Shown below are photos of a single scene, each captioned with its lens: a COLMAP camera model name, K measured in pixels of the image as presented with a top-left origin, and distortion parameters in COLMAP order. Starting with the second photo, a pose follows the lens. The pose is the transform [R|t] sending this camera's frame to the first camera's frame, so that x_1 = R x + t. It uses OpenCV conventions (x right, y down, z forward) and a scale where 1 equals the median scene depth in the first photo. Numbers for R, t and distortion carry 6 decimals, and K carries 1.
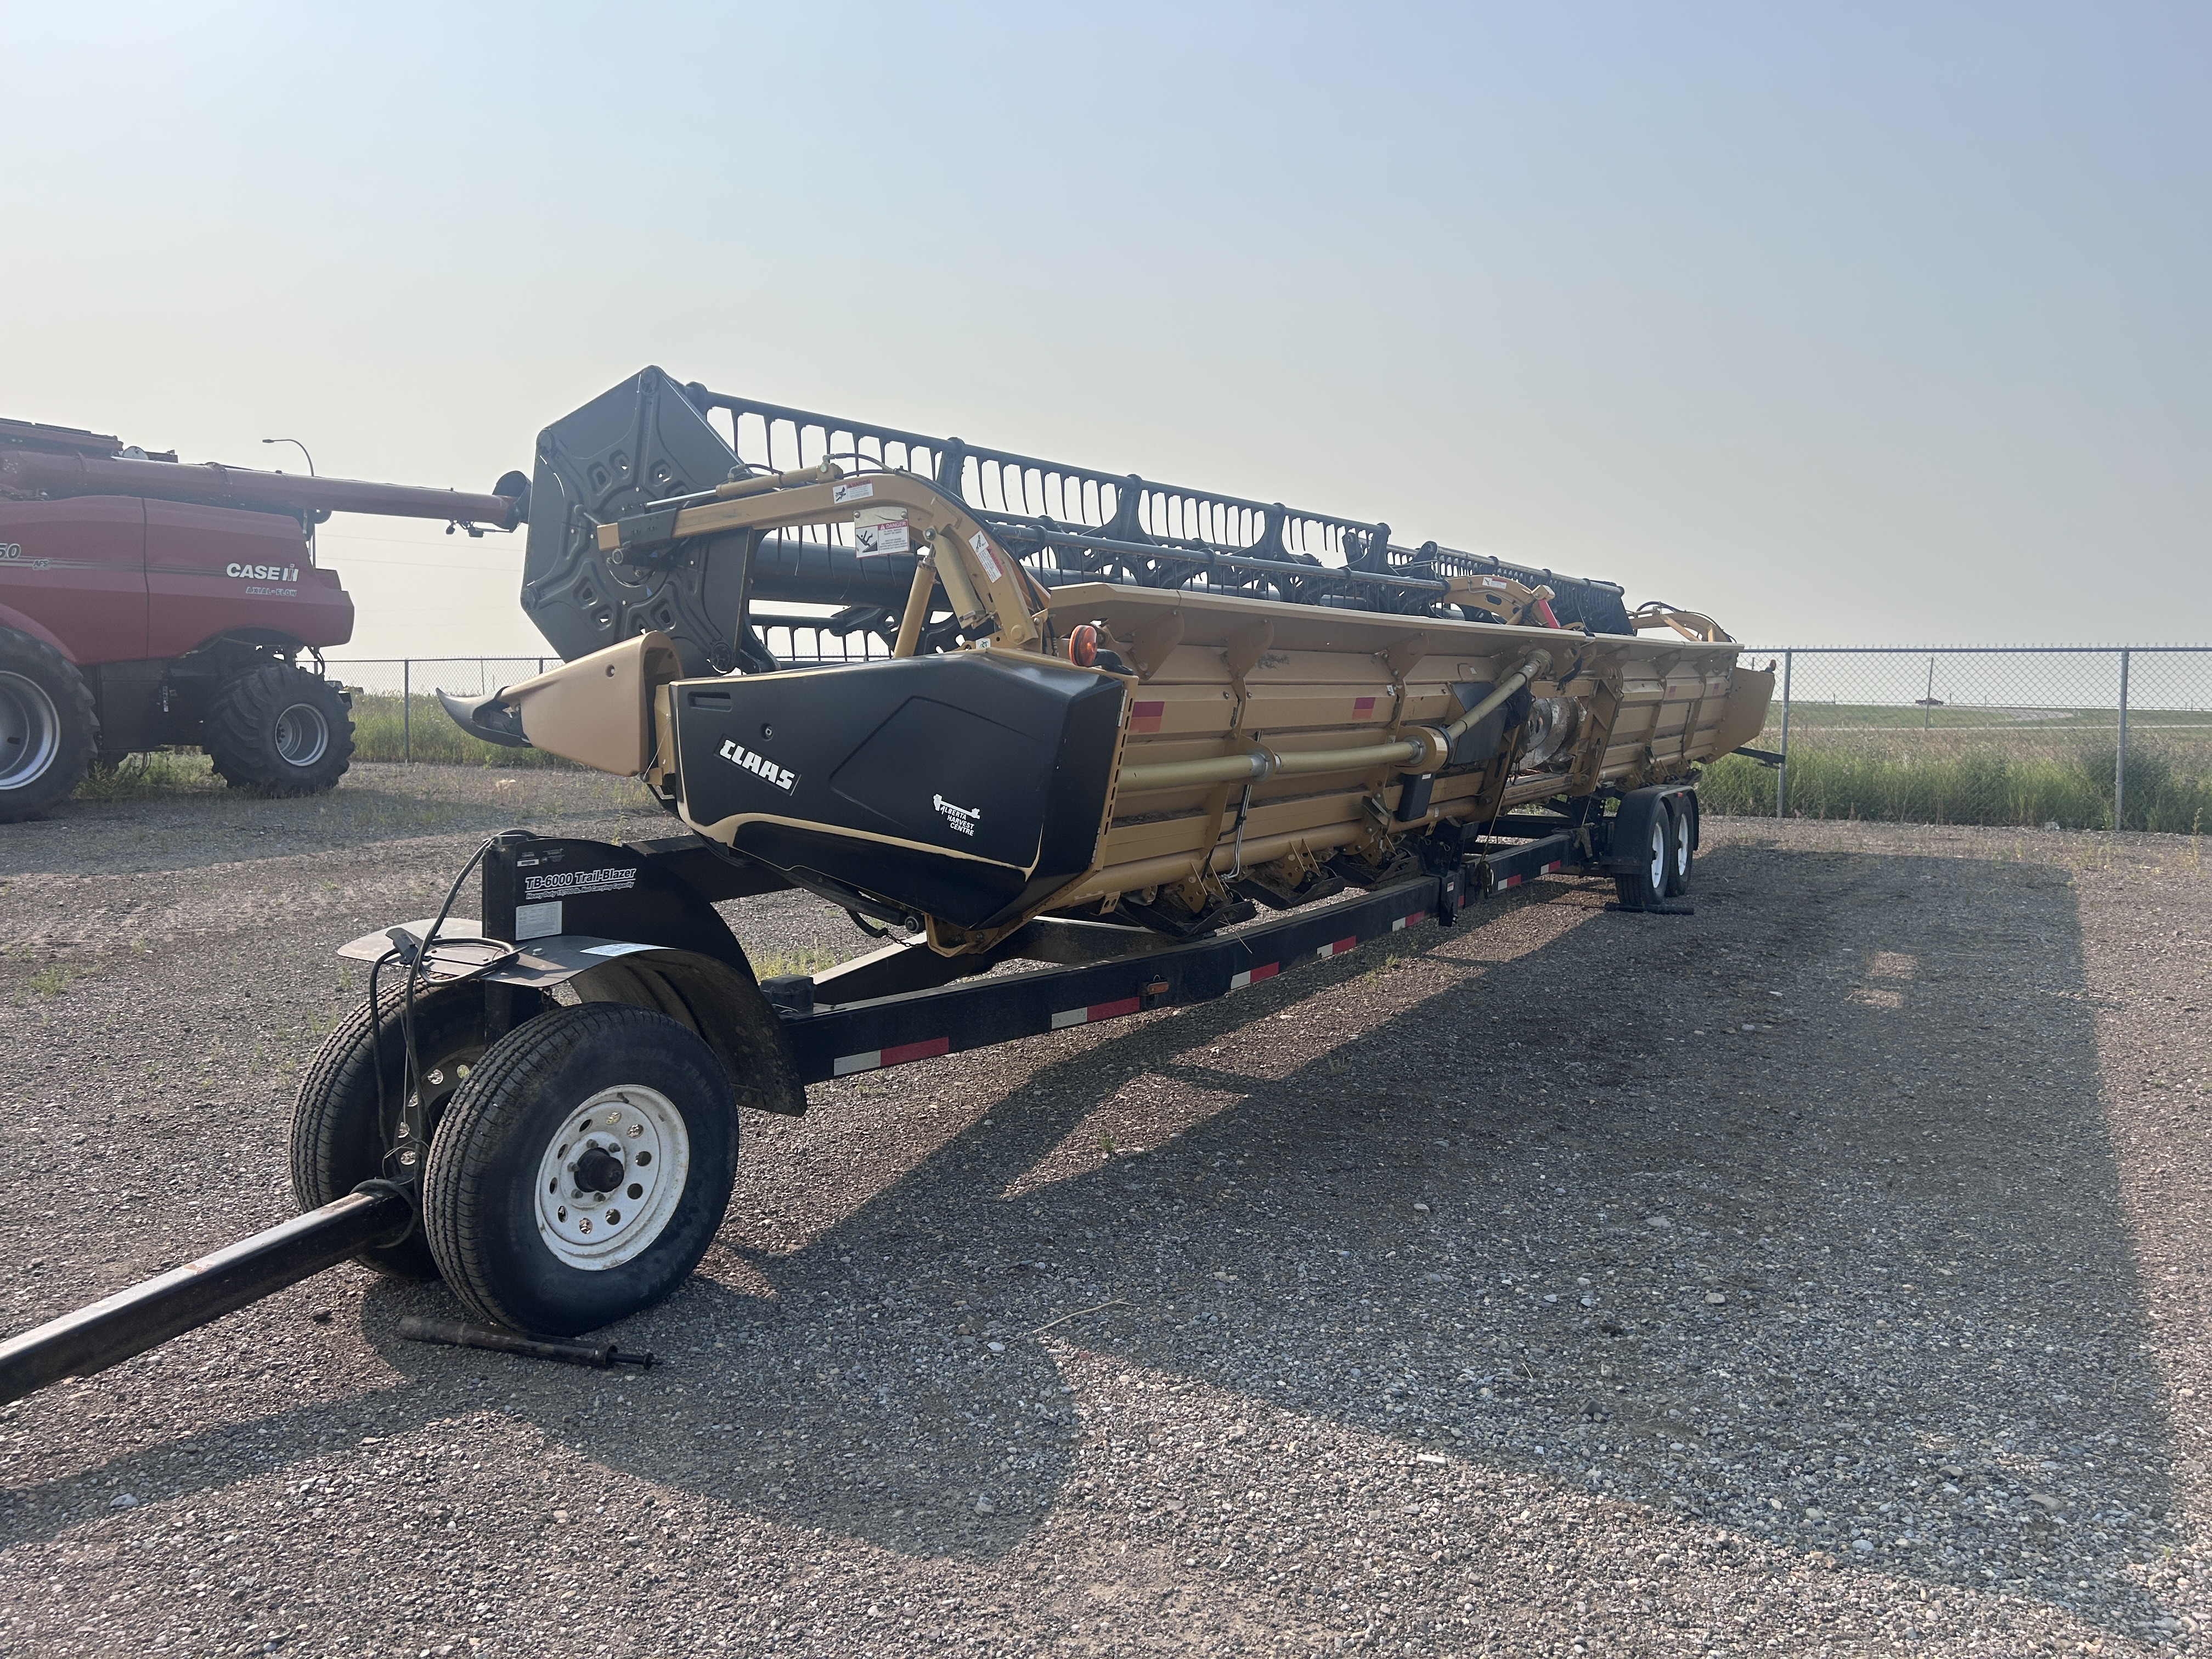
lens RADIAL K [[1581.7, 0, 1096.9], [0, 1581.7, 887.8], [0, 0, 1]] dist [0.000001, -0.001830]
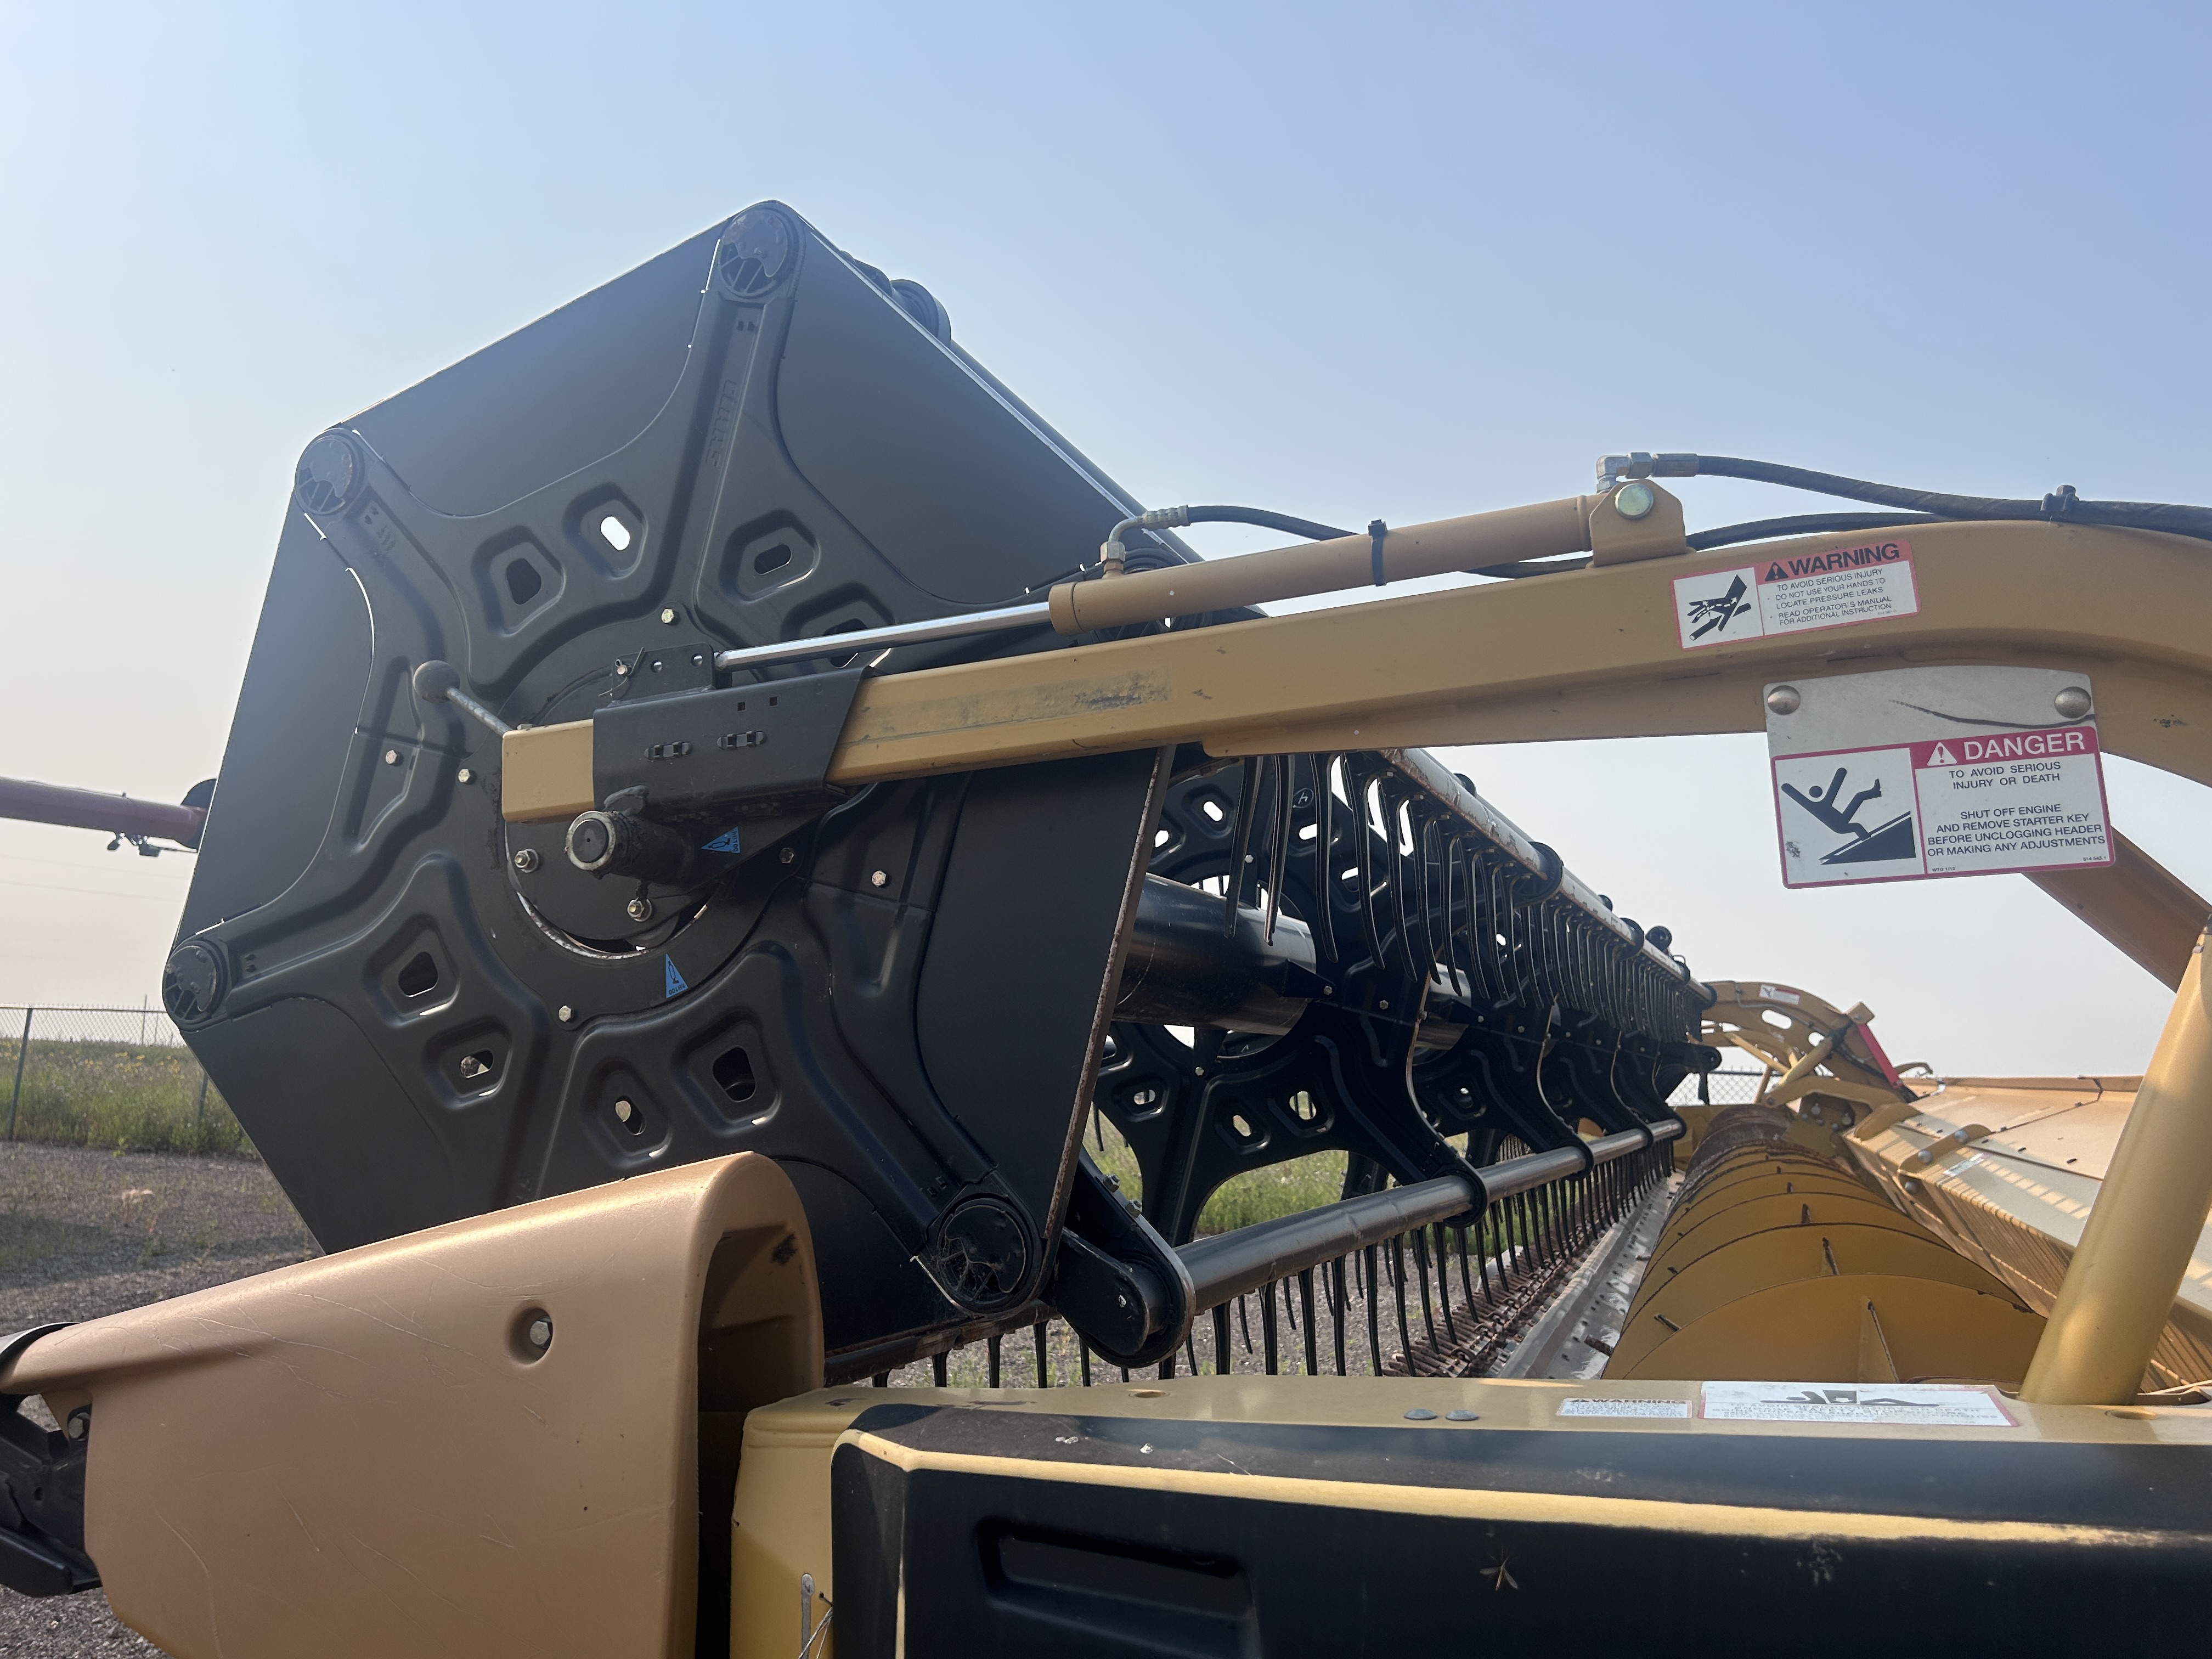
lens RADIAL K [[1654.3, 0, 1115.4], [0, 1654.3, 835.3], [0, 0, 1]] dist [0.028812, -0.046504]
pose [[0.986746, 0.051469, 0.153895, -0.255449], [-0.010402, 0.966479, -0.256536, -0.140003], [-0.161940, 0.251536, 0.954204, 0.717253]]
